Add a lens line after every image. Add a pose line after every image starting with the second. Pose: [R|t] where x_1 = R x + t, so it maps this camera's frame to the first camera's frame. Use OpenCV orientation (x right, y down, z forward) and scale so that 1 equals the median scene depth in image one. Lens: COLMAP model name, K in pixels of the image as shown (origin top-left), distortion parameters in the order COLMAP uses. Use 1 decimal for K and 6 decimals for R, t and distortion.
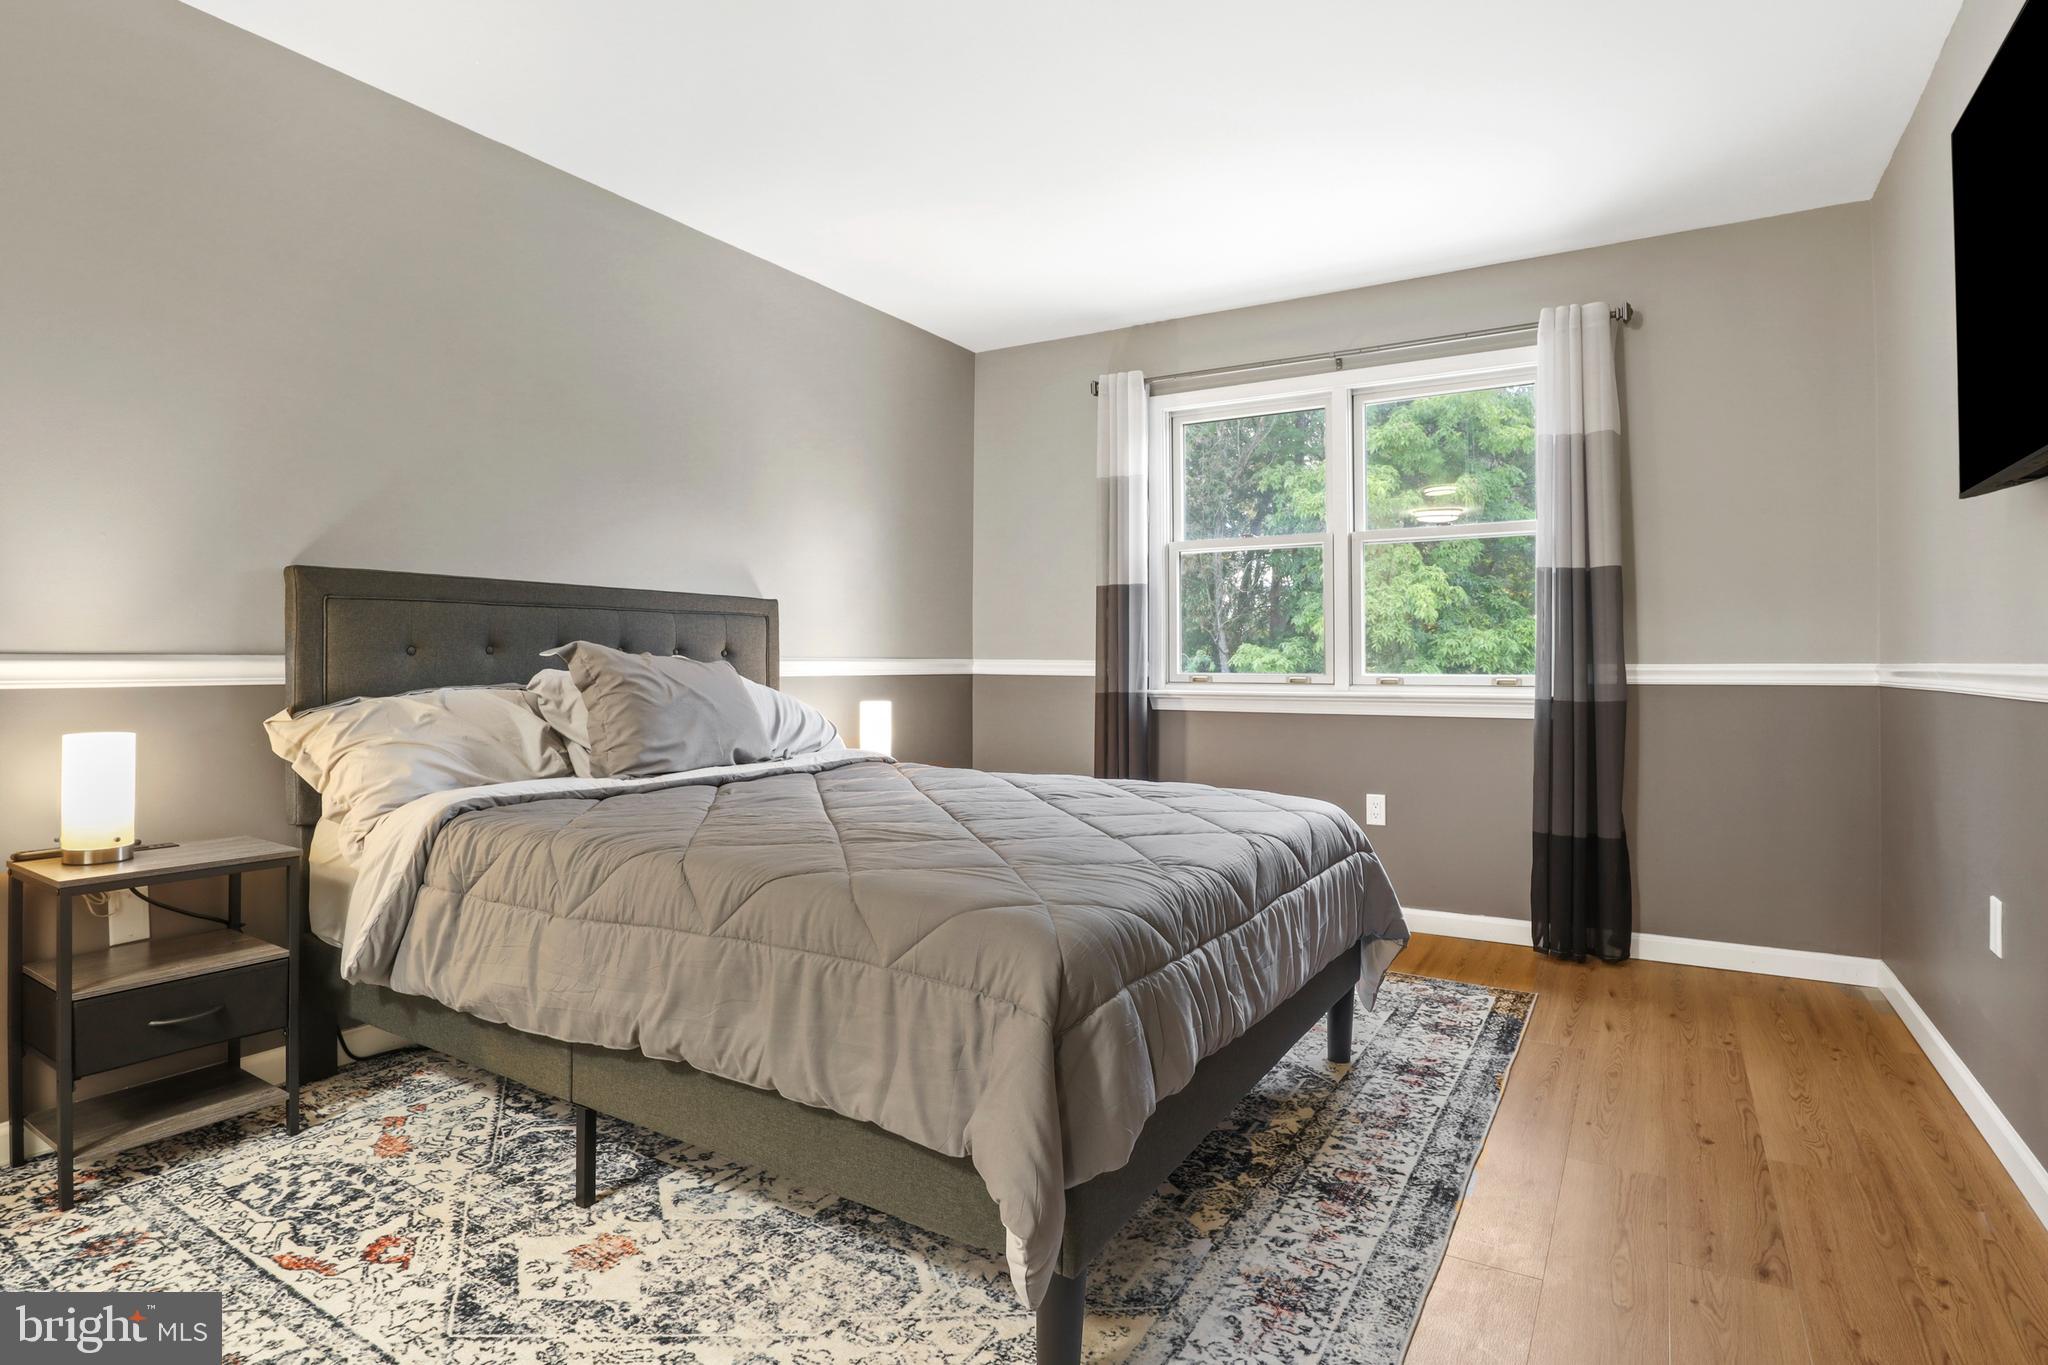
lens RADIAL K [[1088.9, 0, 1024.0], [0, 1088.9, 682.5], [0, 0, 1]] dist [-0.003091, -0.000162]
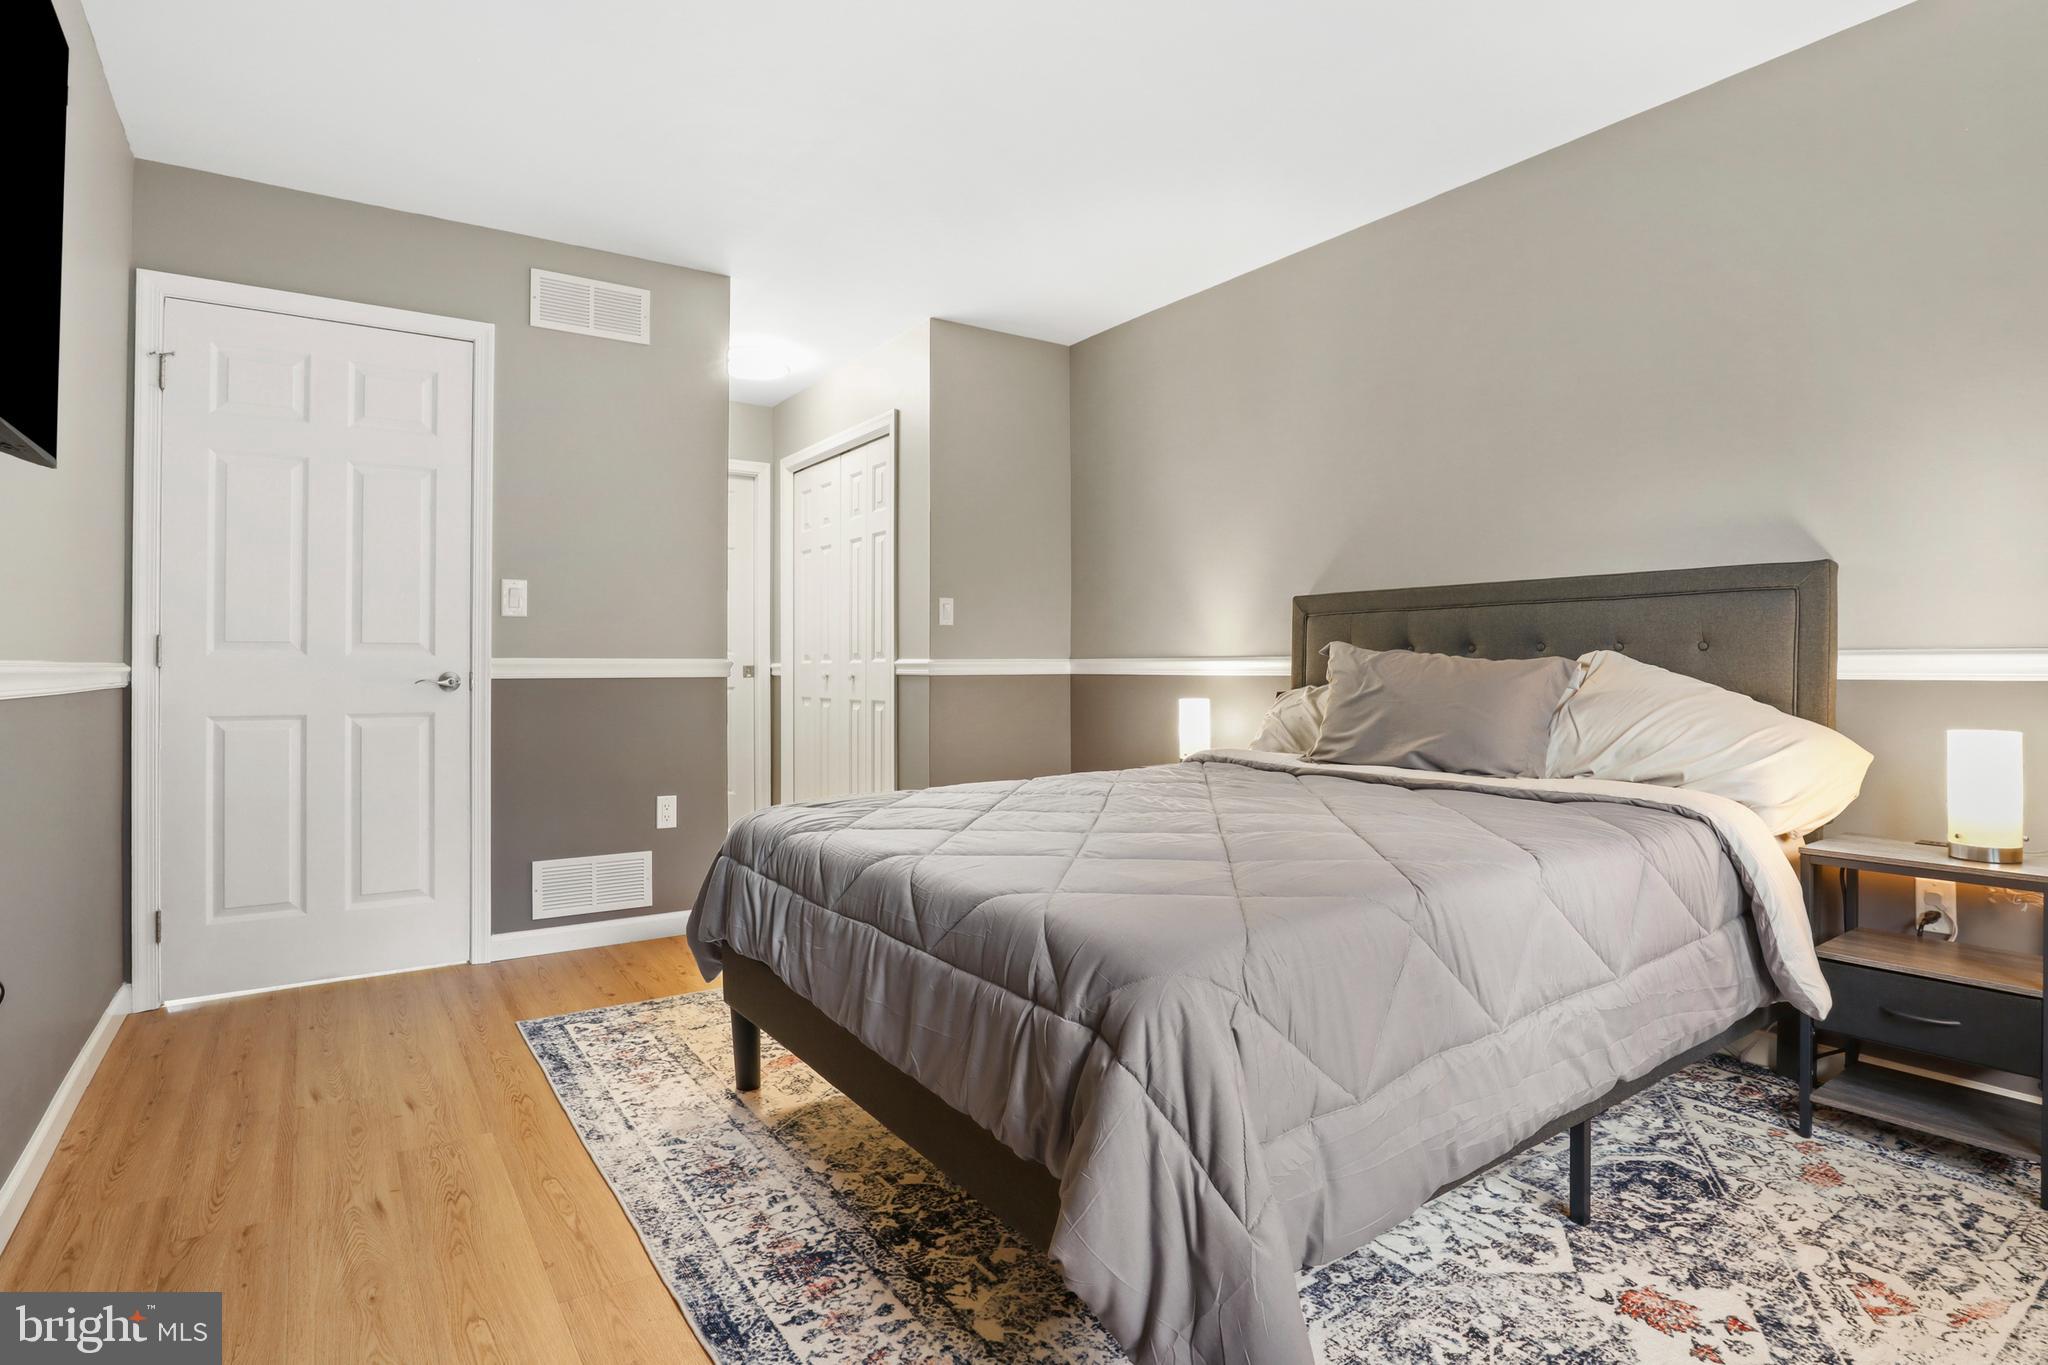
lens RADIAL K [[1056.8, 0, 1026.5], [0, 1056.8, 657.4], [0, 0, 1]] dist [-0.049132, 0.019092]
pose [[-0.428866, -0.008620, -0.903327, 0.972971], [-0.013414, 0.999905, -0.003173, -0.017278], [0.903269, 0.010756, -0.428941, 1.515991]]
